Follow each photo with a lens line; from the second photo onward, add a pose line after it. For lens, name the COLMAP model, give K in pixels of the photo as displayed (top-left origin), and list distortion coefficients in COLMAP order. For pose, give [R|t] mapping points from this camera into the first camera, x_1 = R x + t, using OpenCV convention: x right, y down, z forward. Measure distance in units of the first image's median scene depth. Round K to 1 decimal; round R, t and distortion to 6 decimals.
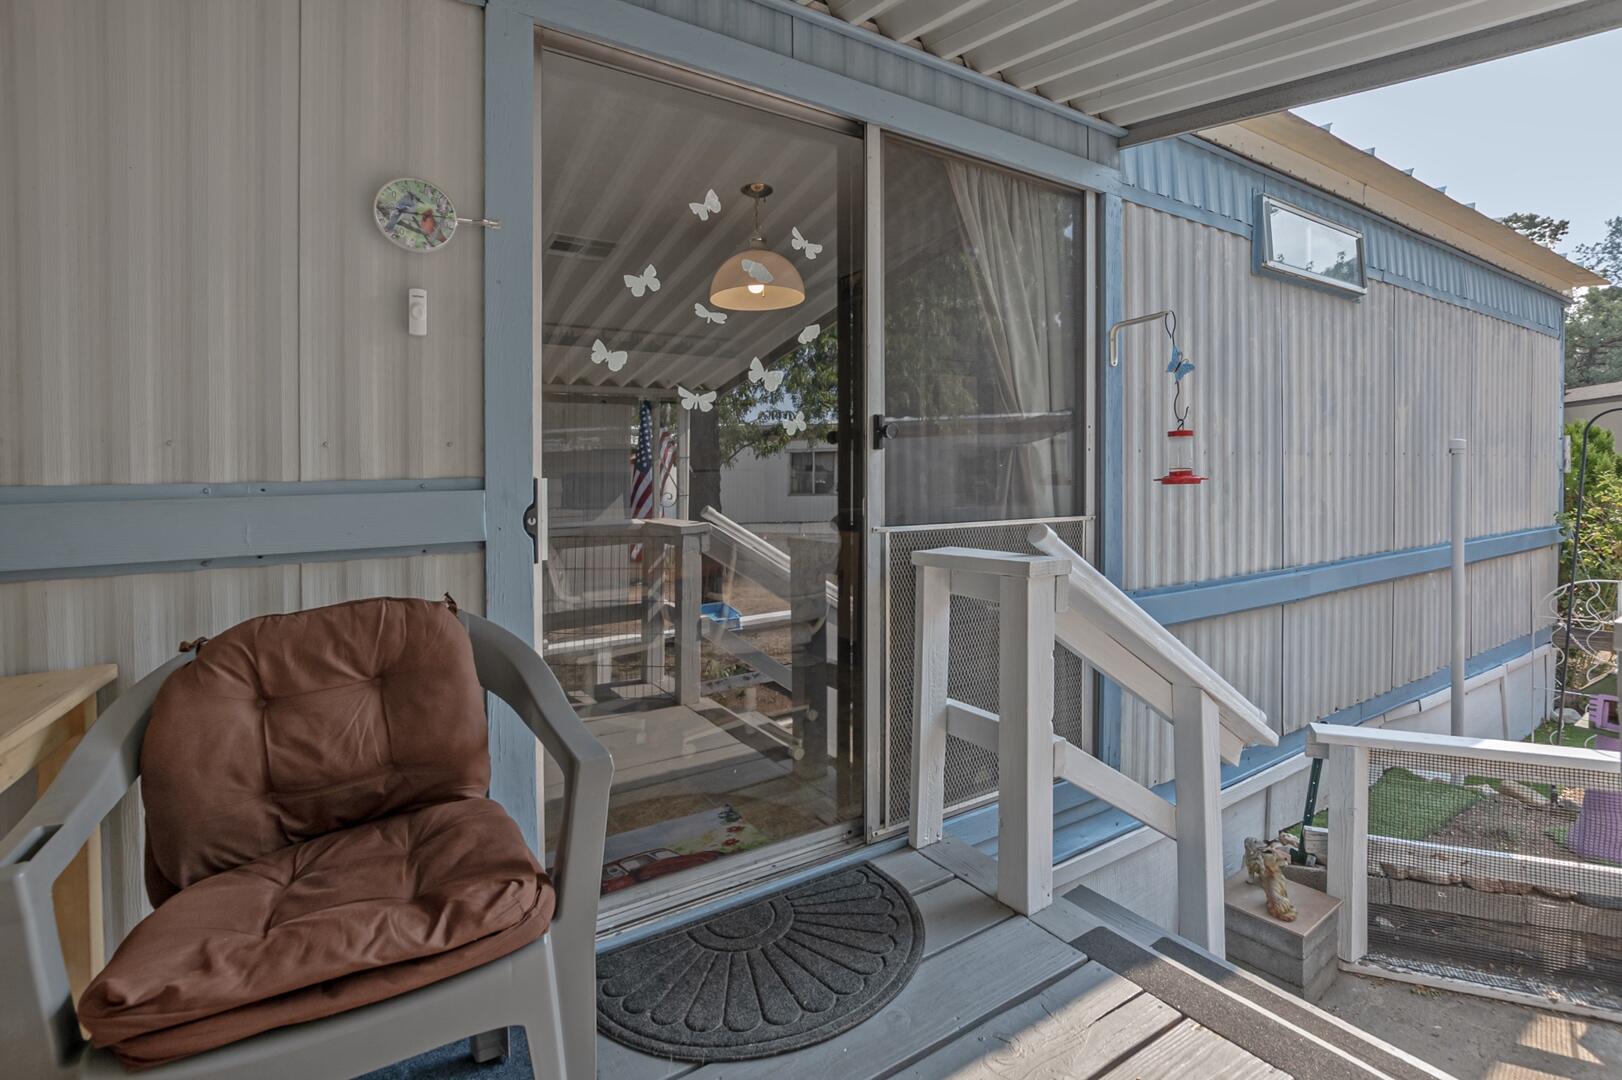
lens RADIAL K [[713.0, 0, 811.0], [0, 713.0, 540.0], [0, 0, 1]] dist [-0.000004, 0.000094]
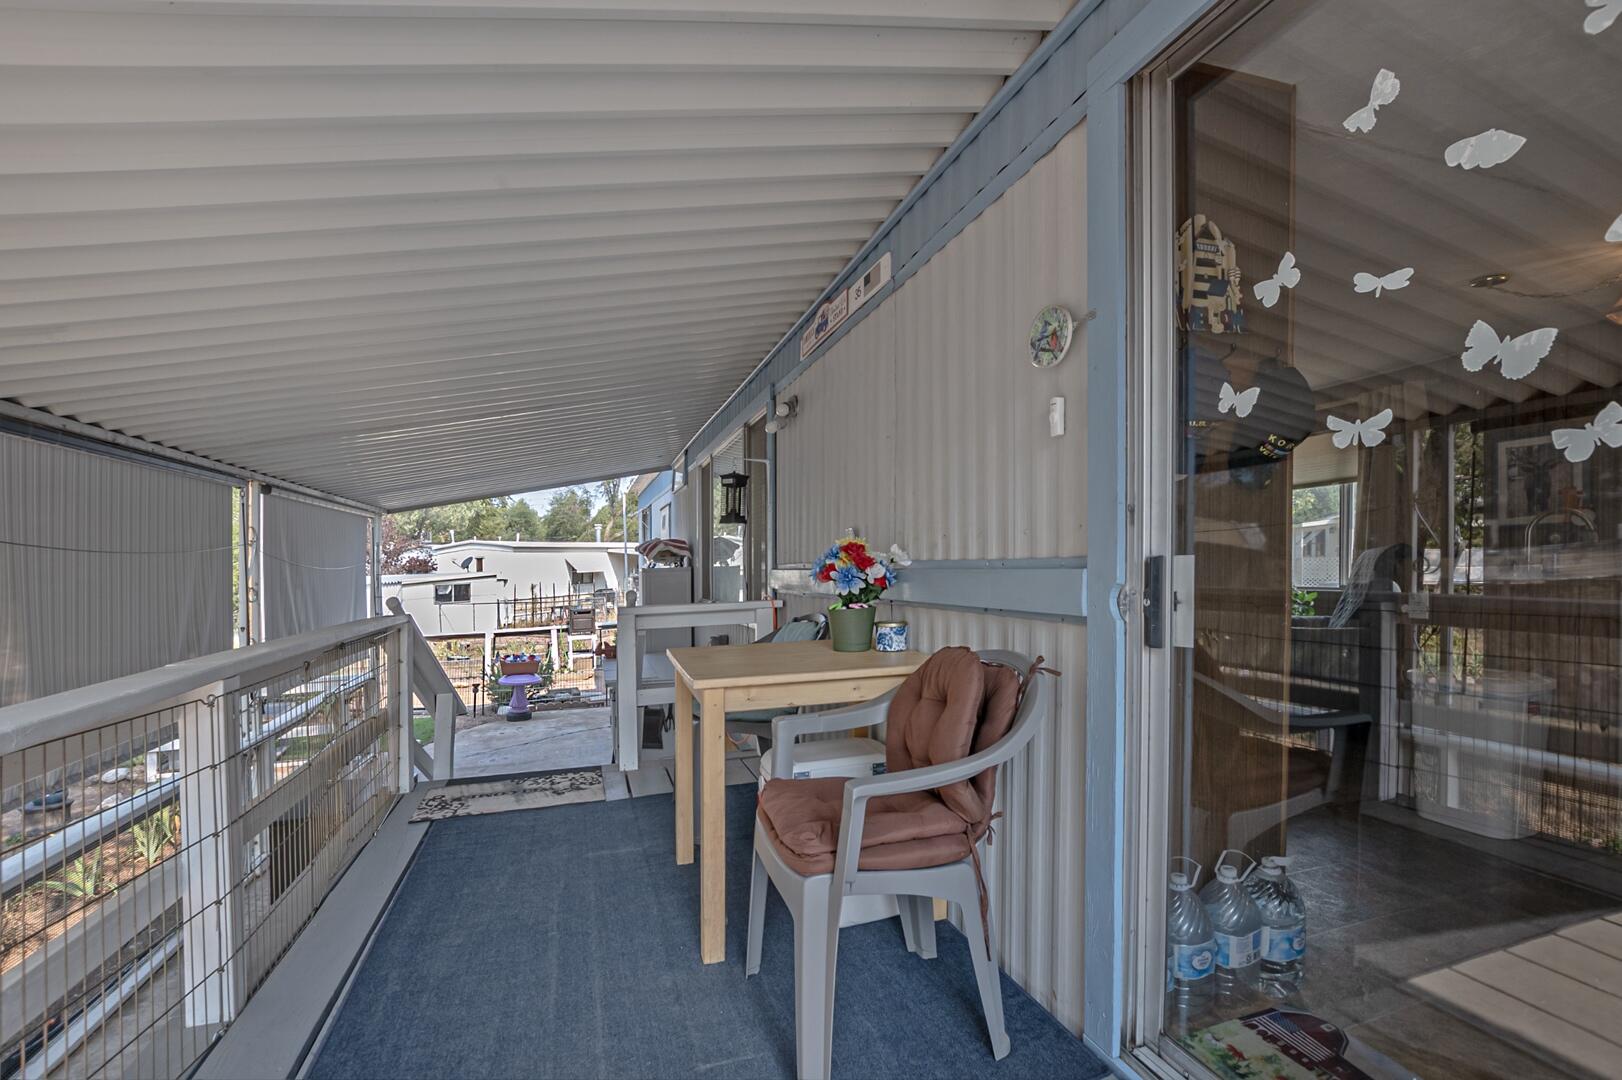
lens RADIAL K [[713.0, 0, 811.0], [0, 713.0, 540.0], [0, 0, 1]] dist [-0.000004, 0.000094]
pose [[-0.177290, 0.025156, -0.983837, 0.682544], [-0.000811, 0.999669, 0.025707, -0.146786], [0.984158, 0.005356, -0.177211, 0.811008]]
